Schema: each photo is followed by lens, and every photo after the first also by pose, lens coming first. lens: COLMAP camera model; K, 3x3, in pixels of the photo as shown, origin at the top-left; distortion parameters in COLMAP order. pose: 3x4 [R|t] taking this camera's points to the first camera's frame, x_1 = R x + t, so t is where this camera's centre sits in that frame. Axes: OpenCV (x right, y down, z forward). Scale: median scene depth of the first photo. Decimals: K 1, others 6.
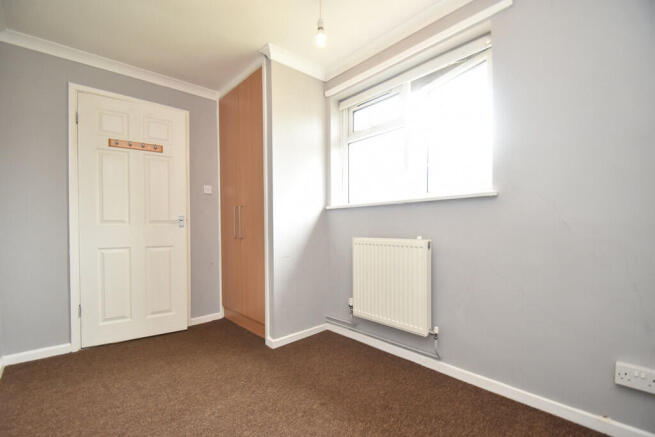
lens RADIAL K [[293.0, 0, 323.5], [0, 293.0, 233.1], [0, 0, 1]] dist [-0.011006, -0.000466]
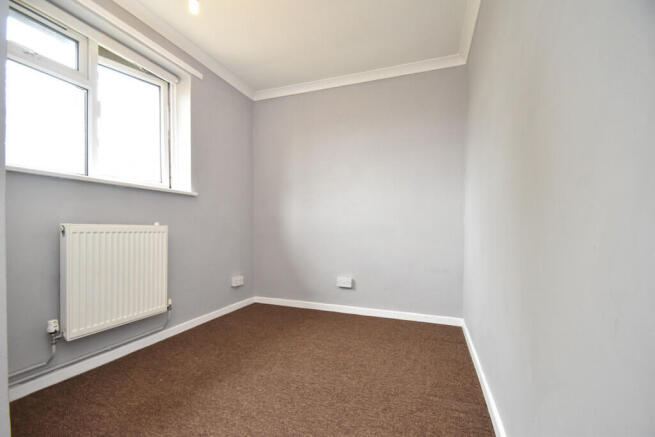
lens RADIAL K [[293.0, 0, 323.5], [0, 293.0, 233.1], [0, 0, 1]] dist [-0.011006, -0.000466]
pose [[-0.469284, -0.010831, 0.882981, -0.889258], [0.012279, 0.999748, 0.018789, 0.036684], [-0.882962, 0.019659, -0.469033, 0.942191]]
